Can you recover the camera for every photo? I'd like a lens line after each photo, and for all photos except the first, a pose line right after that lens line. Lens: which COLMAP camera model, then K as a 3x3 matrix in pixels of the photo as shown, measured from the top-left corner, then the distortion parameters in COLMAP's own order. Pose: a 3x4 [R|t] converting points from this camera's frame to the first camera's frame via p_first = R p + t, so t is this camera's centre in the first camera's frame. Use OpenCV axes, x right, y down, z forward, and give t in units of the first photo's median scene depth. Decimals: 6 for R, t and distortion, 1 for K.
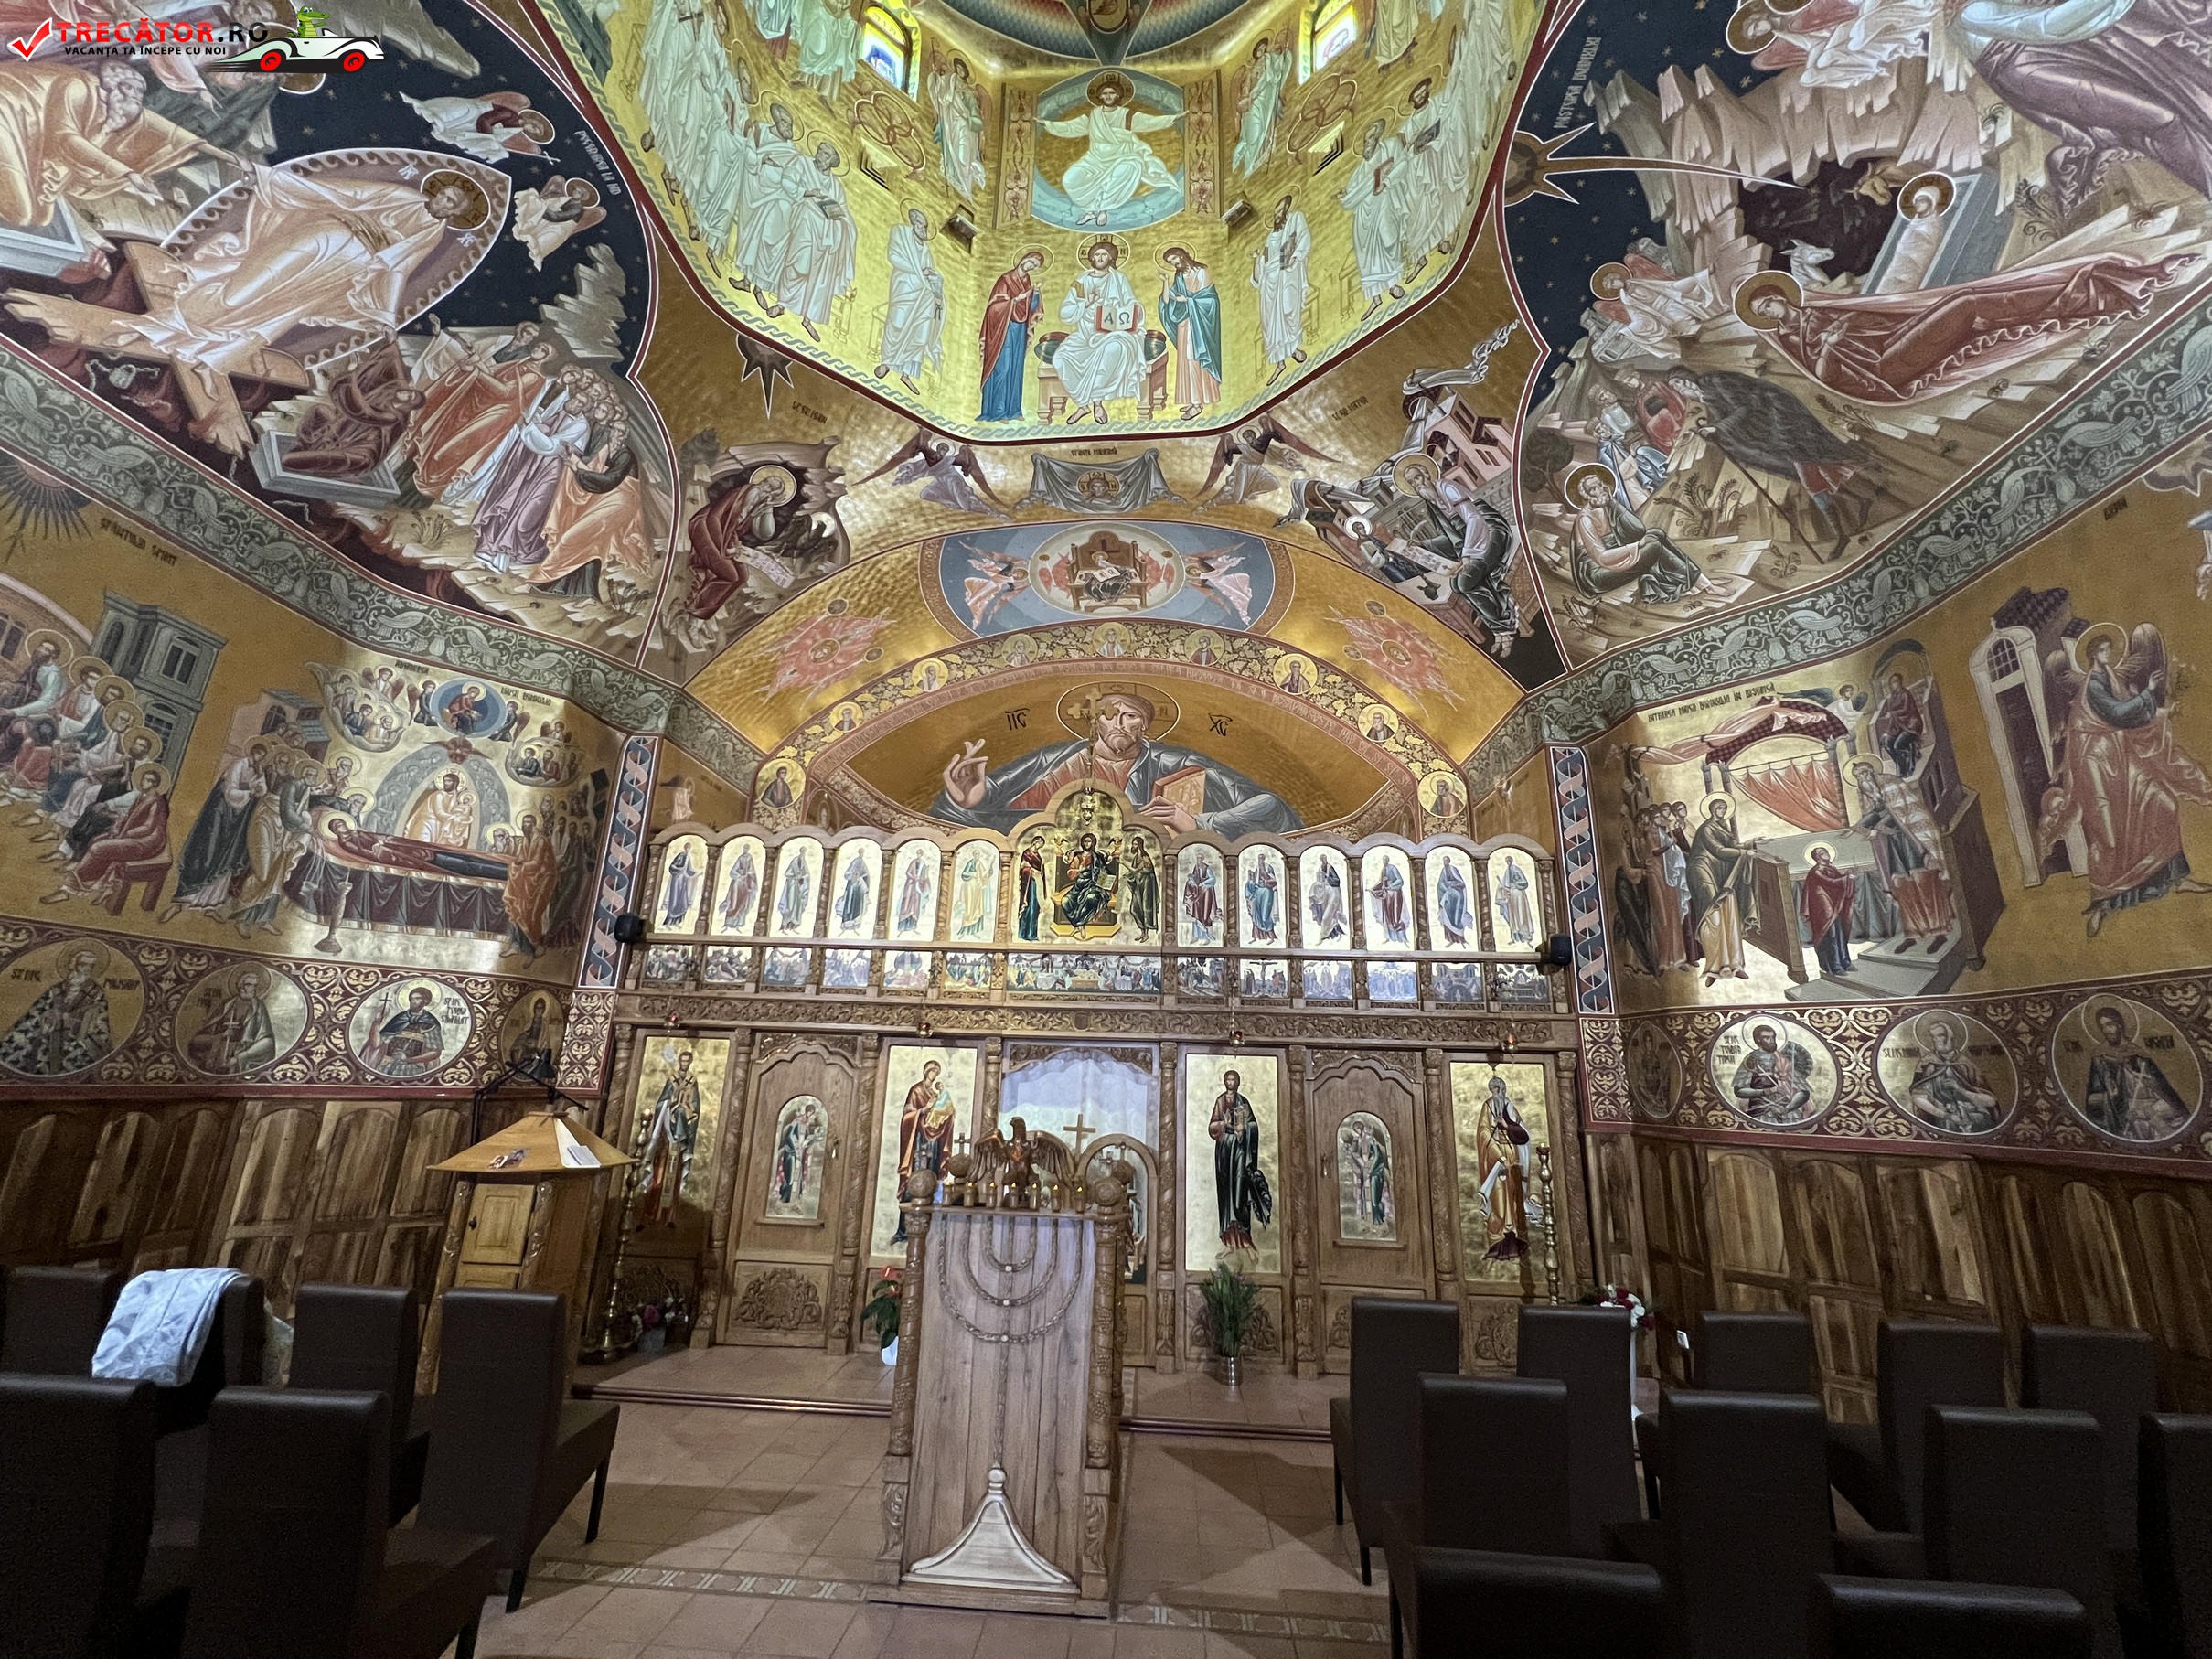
lens RADIAL K [[883.1, 0, 1105.0], [0, 883.1, 830.1], [0, 0, 1]] dist [-0.005158, 0.000791]
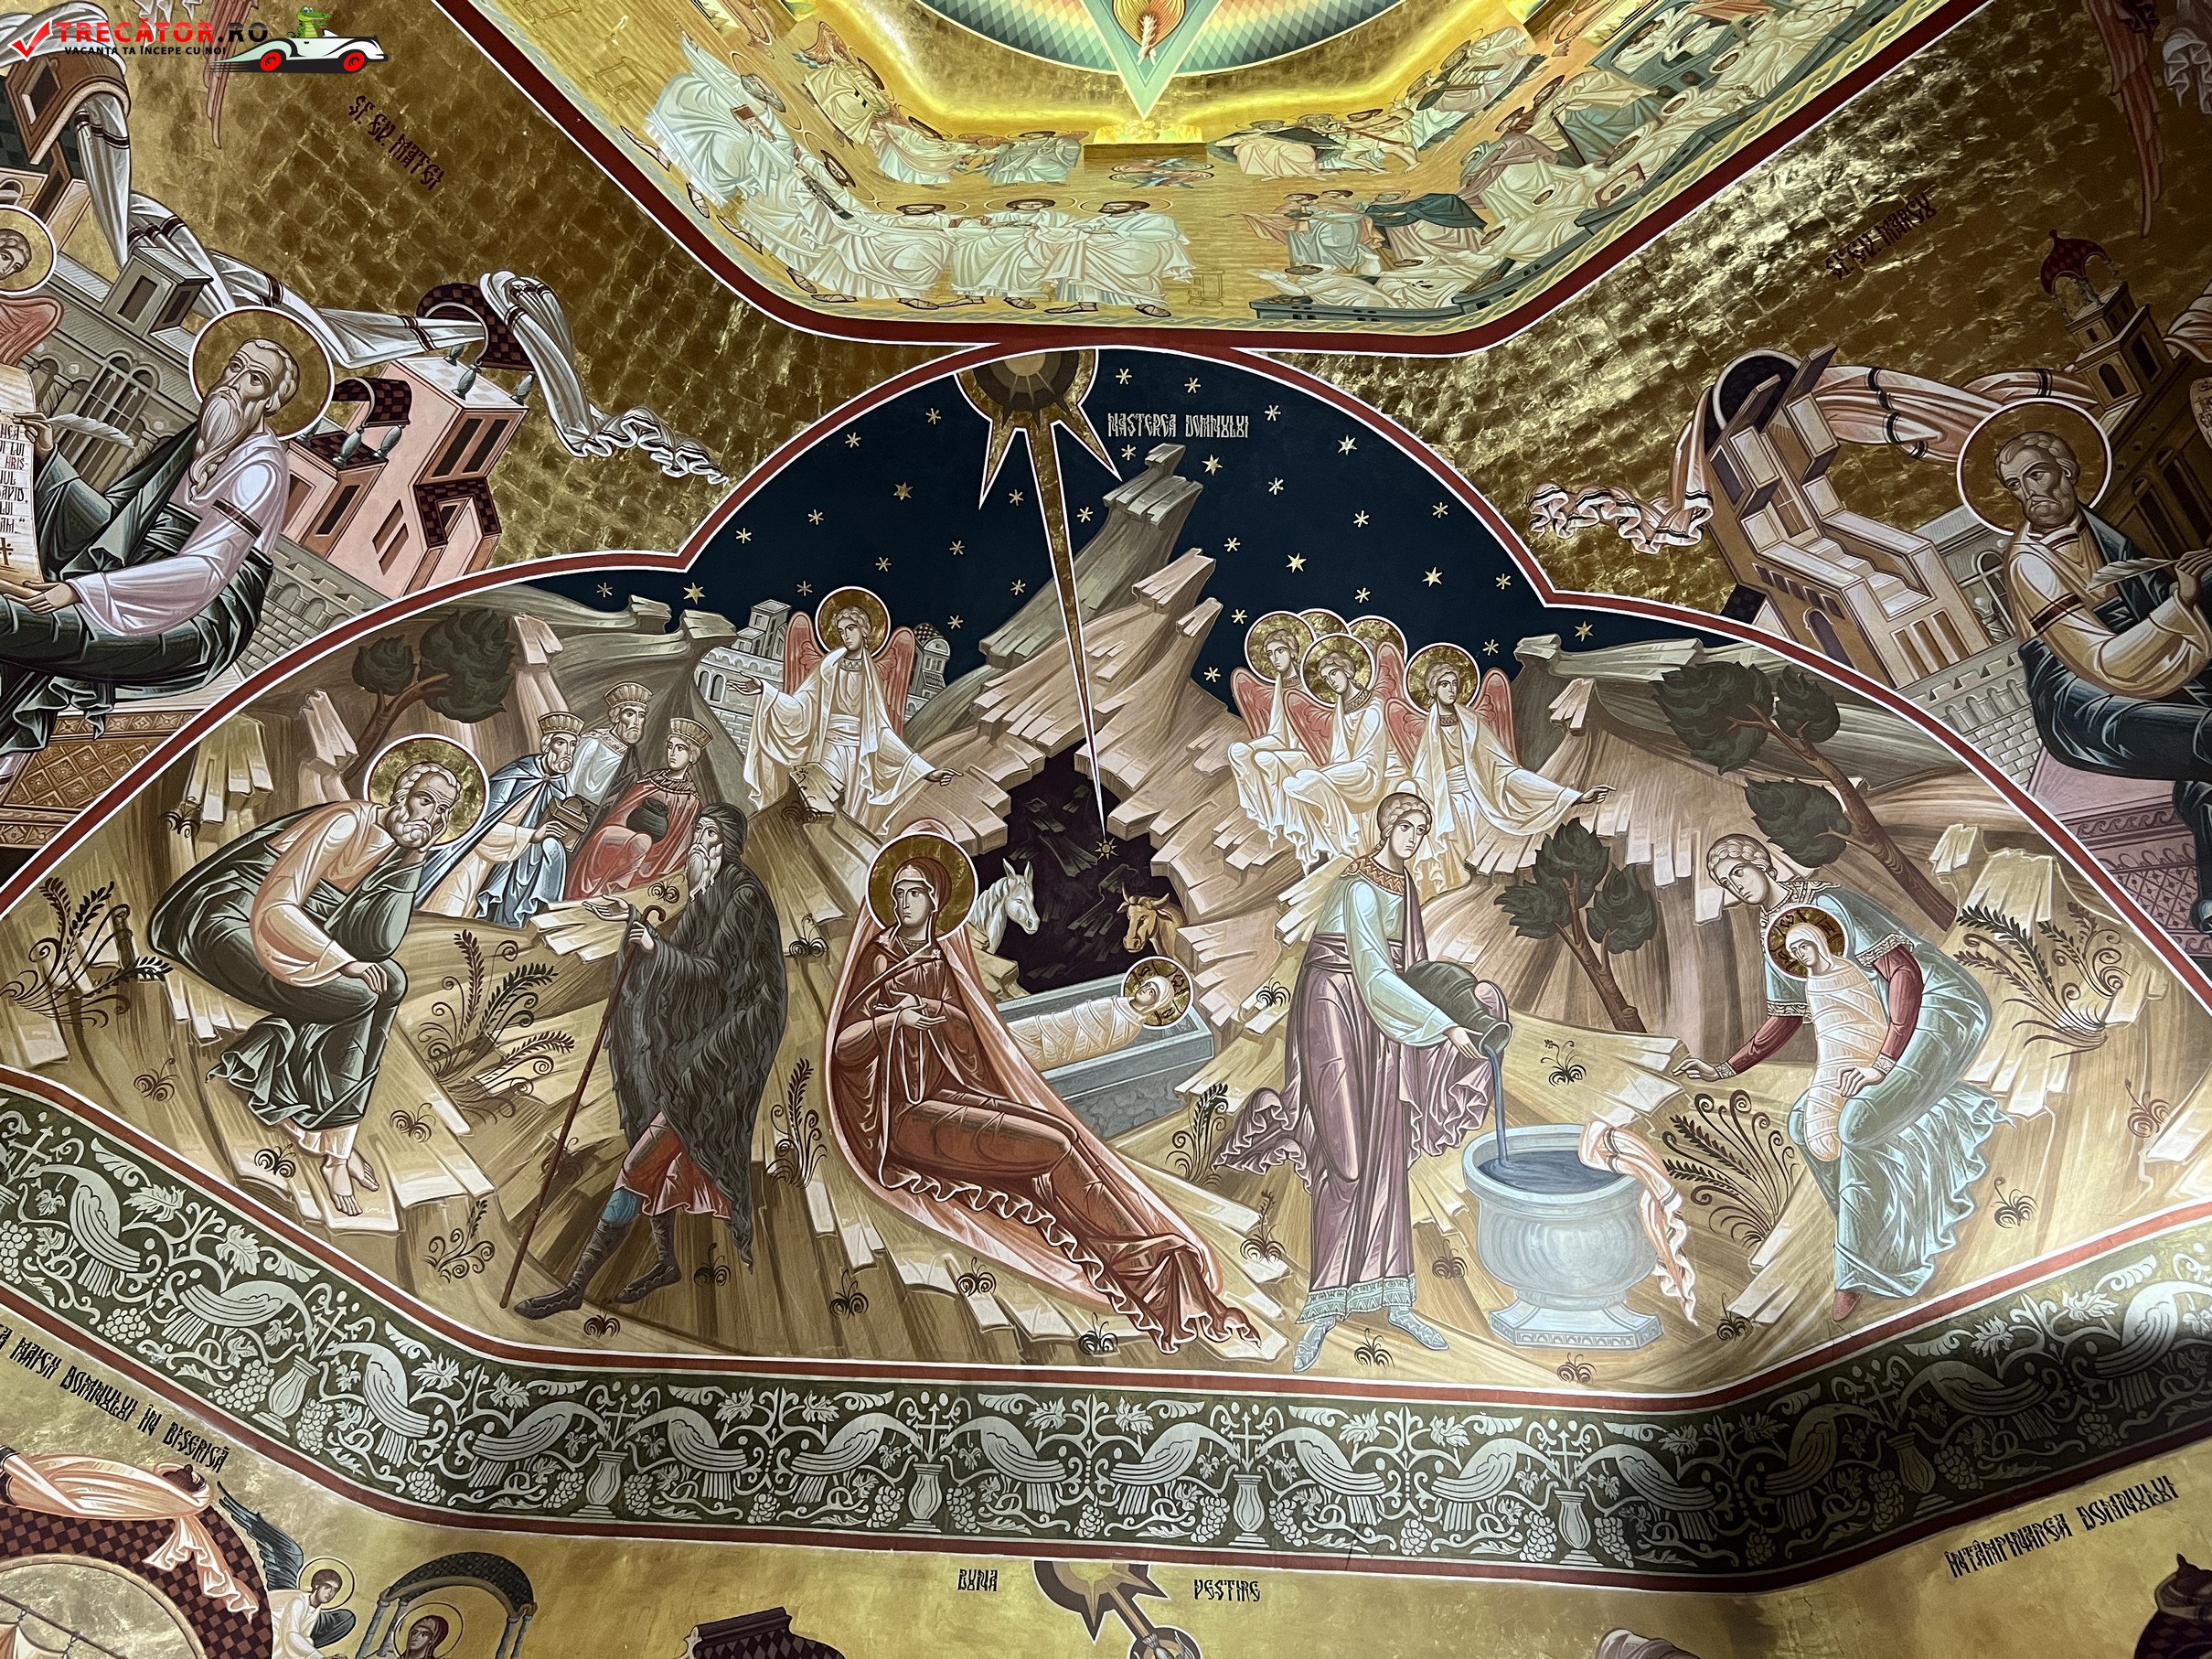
lens RADIAL K [[1668.4, 0, 1095.0], [0, 1668.4, 827.8], [0, 0, 1]] dist [0.041179, -0.047773]
pose [[-0.093320, 0.822320, 0.561321, 0.094777], [-0.320865, 0.508863, -0.798814, 0.139847], [-0.942516, -0.254654, 0.216367, 0.520353]]
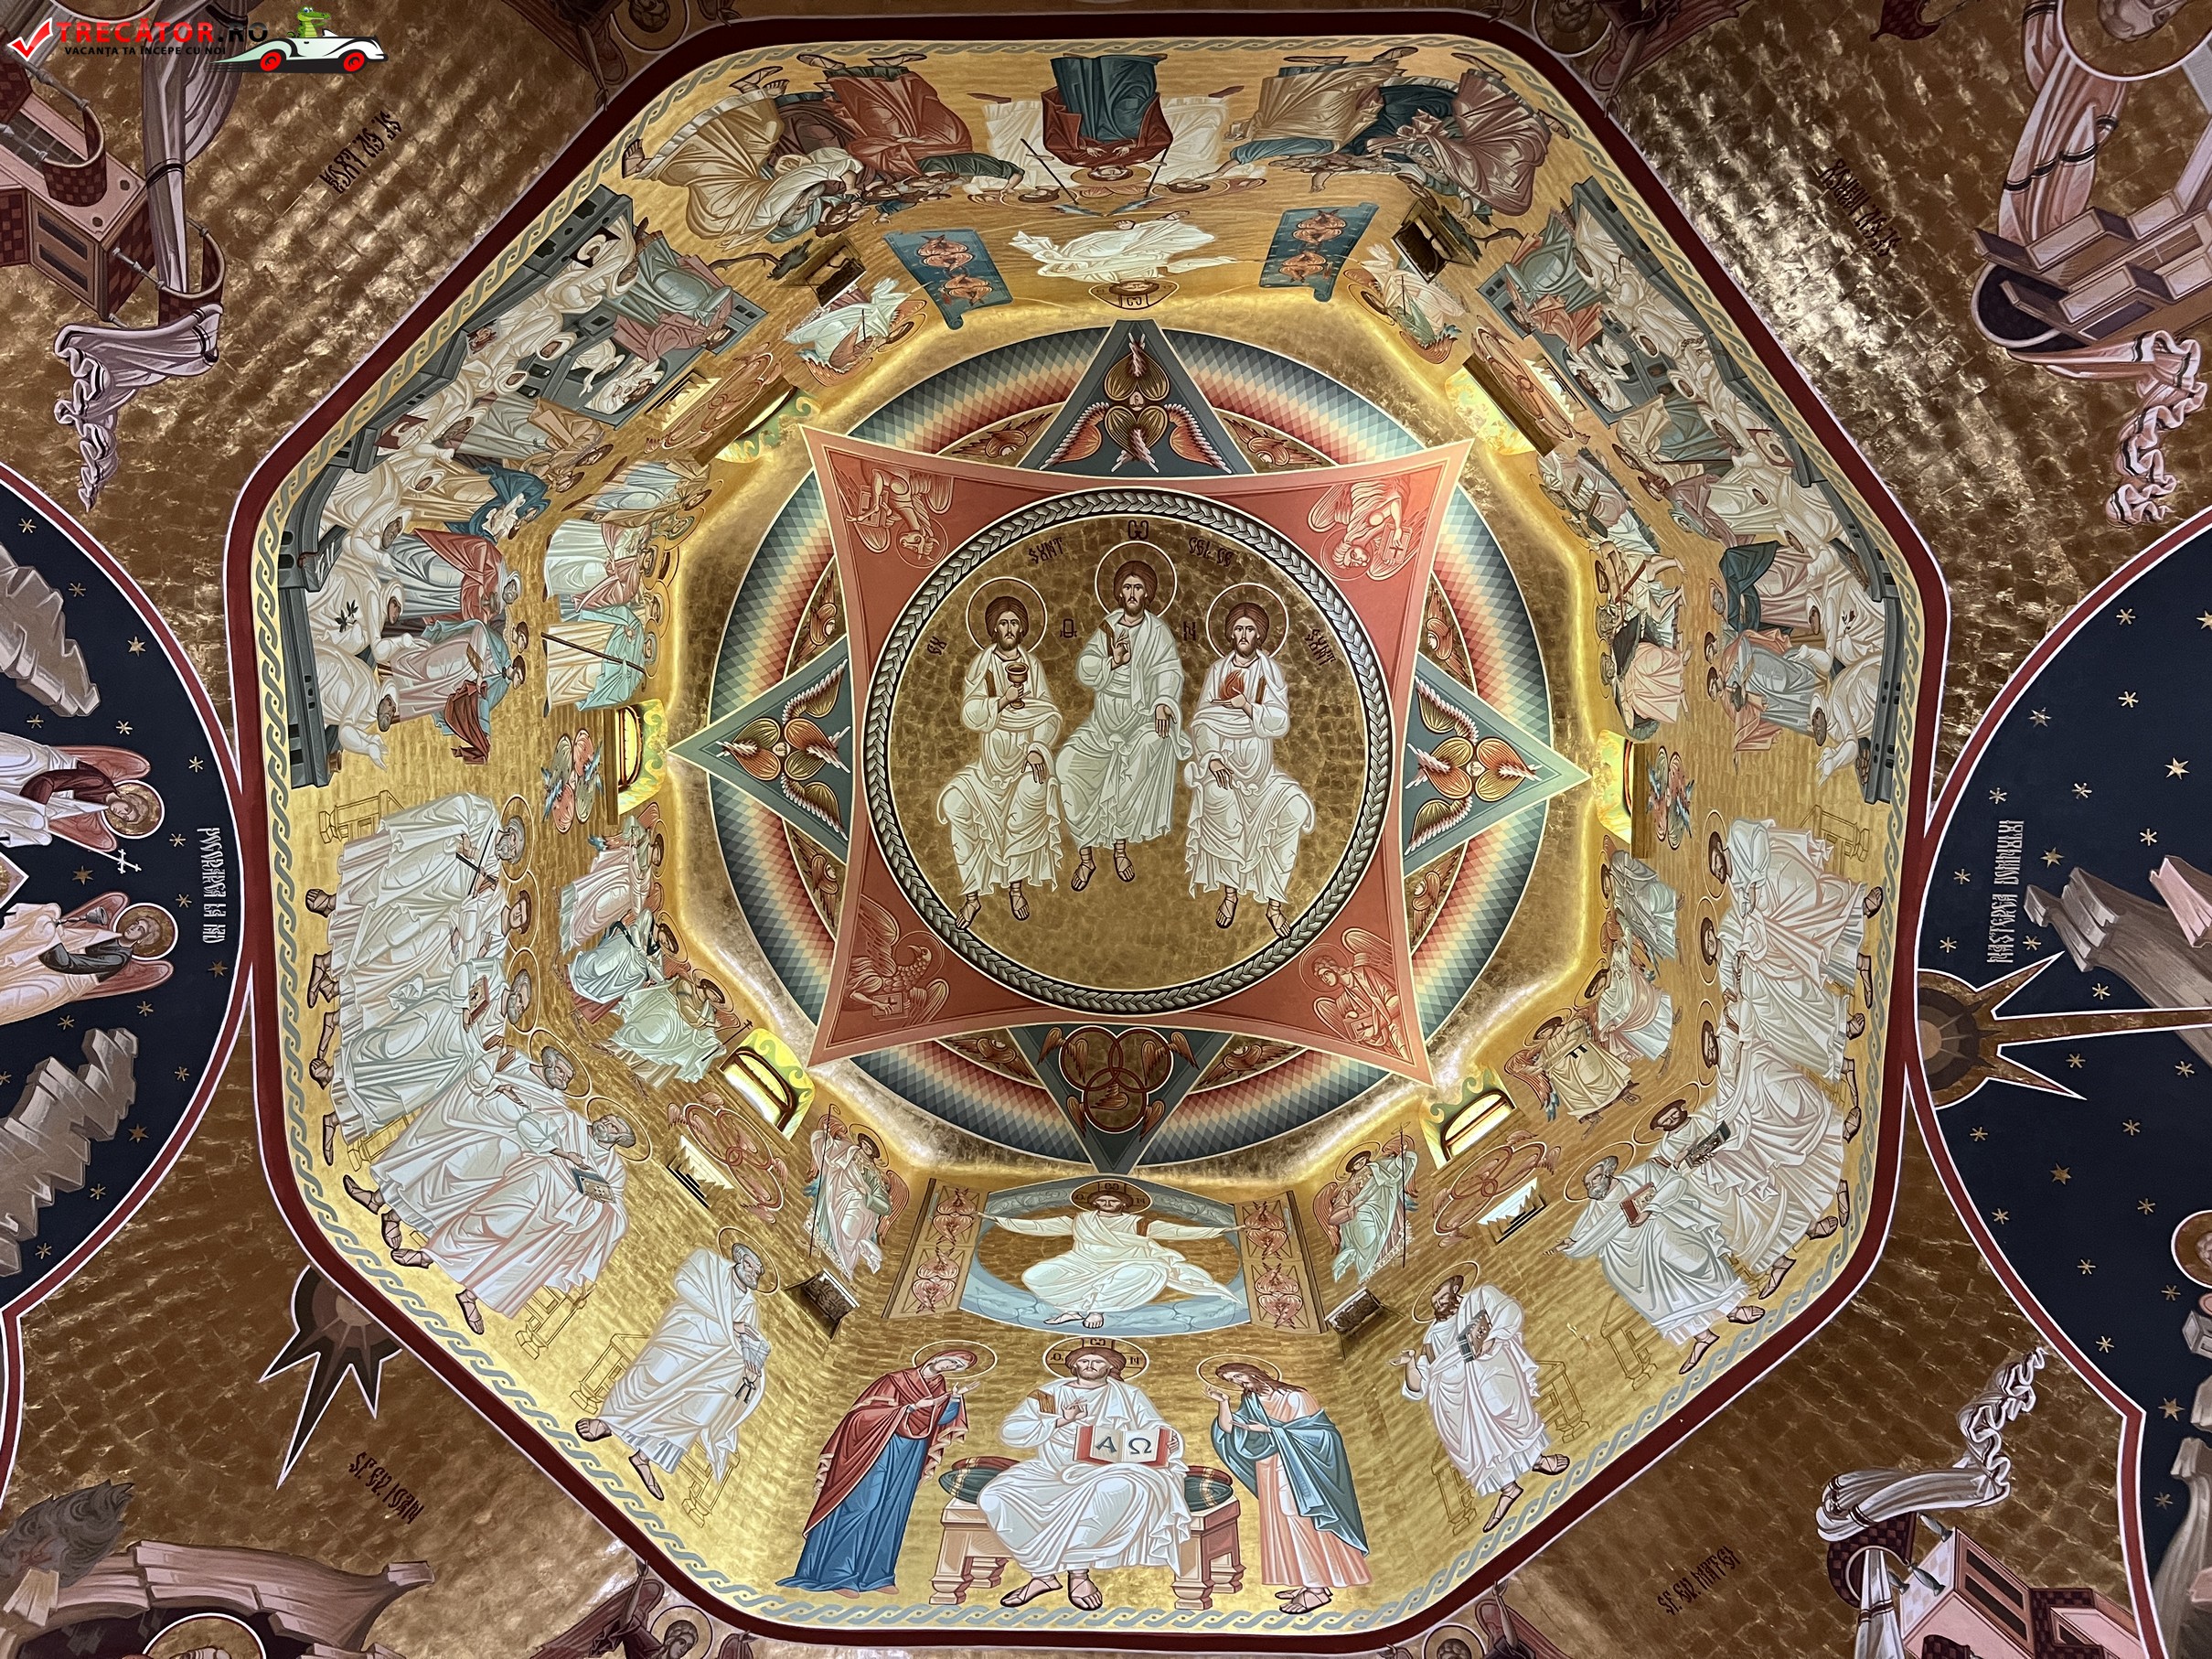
lens RADIAL K [[1668.4, 0, 1103.6], [0, 1668.4, 824.0], [0, 0, 1]] dist [0.041179, -0.047773]
pose [[0.995546, 0.094005, 0.007157, -0.040431], [-0.033579, 0.424491, -0.904809, 0.097465], [-0.088095, 0.900539, 0.425757, 0.384327]]
